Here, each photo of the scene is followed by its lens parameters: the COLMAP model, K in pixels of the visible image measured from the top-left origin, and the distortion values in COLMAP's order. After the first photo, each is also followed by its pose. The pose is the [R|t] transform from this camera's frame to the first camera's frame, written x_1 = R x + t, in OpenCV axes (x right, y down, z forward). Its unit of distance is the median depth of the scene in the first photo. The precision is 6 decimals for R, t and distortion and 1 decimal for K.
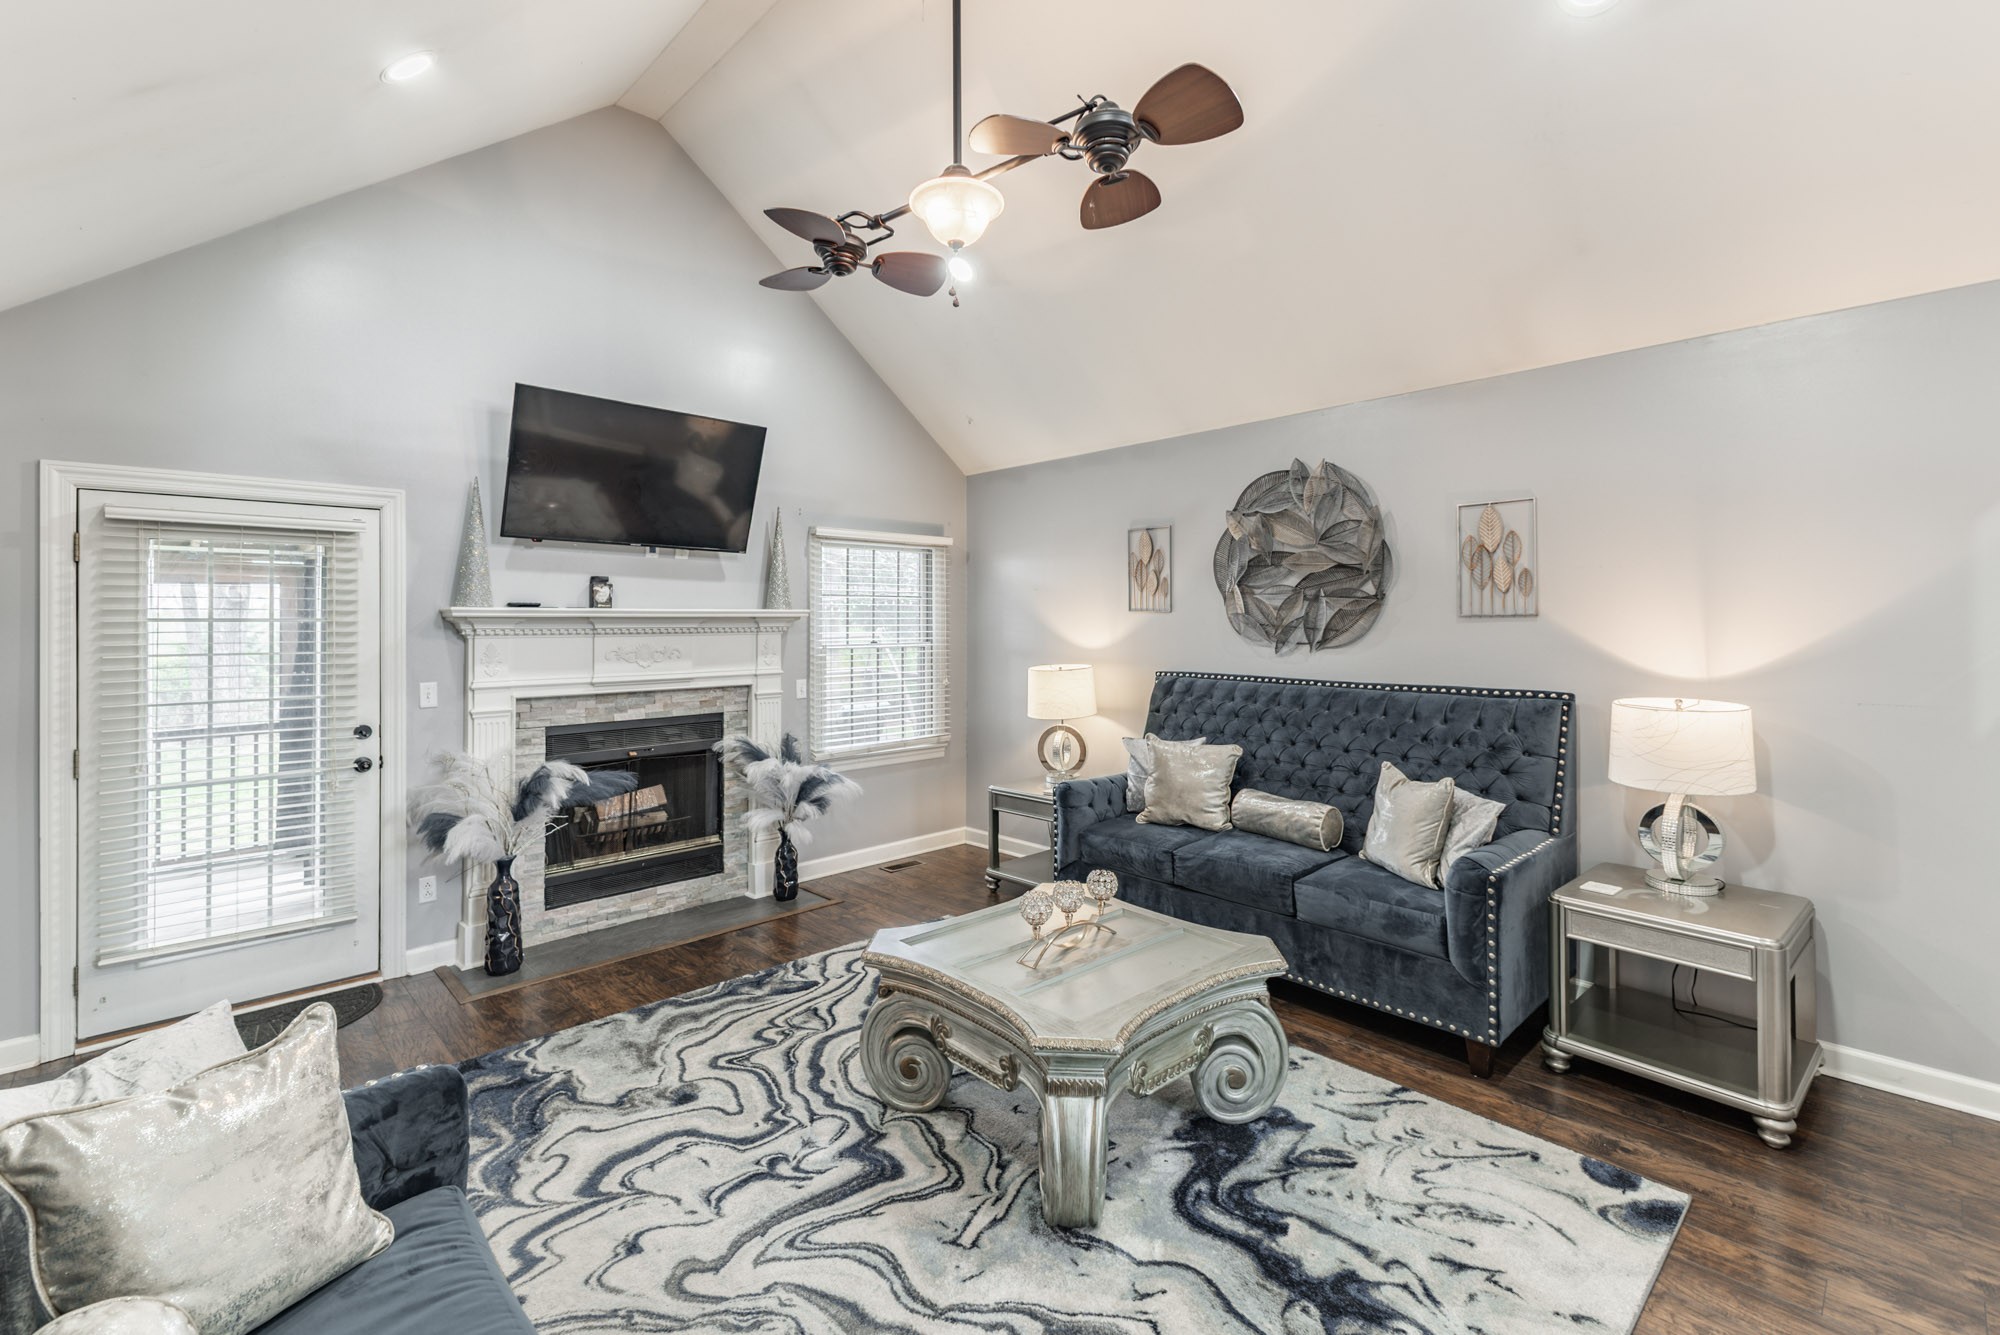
lens RADIAL K [[856.8, 0, 1004.1], [0, 856.8, 628.5], [0, 0, 1]] dist [0.000733, 0.000042]
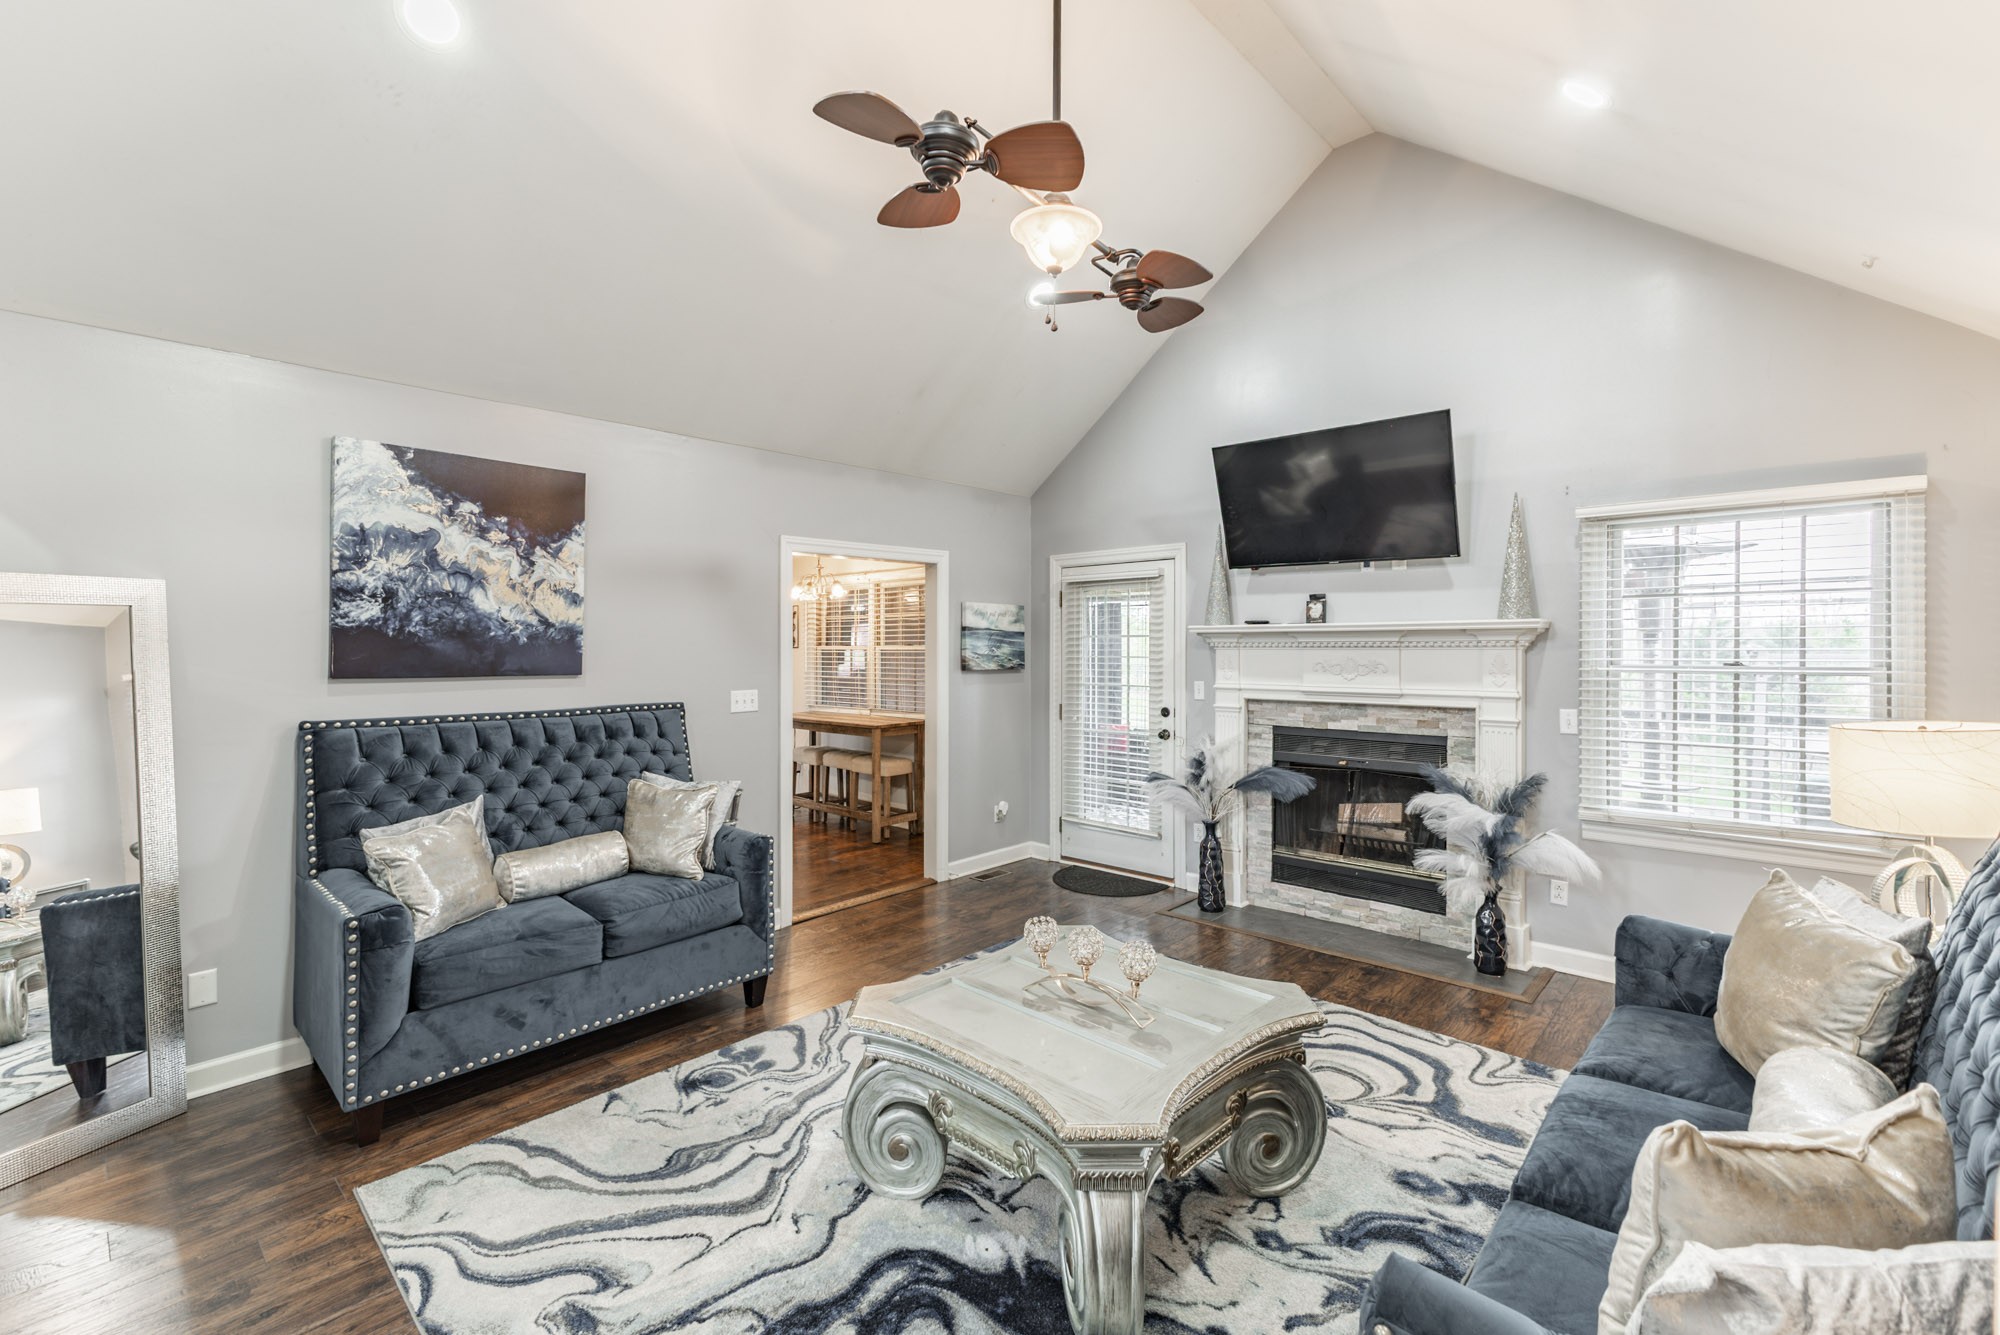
lens RADIAL K [[864.6, 0, 1011.2], [0, 864.6, 640.9], [0, 0, 1]] dist [0.000340, 0.000008]
pose [[0.072581, 0.002554, -0.997359, 0.604988], [-0.002004, 0.999995, 0.002415, -0.003373], [0.997360, 0.001824, 0.072586, 0.540165]]
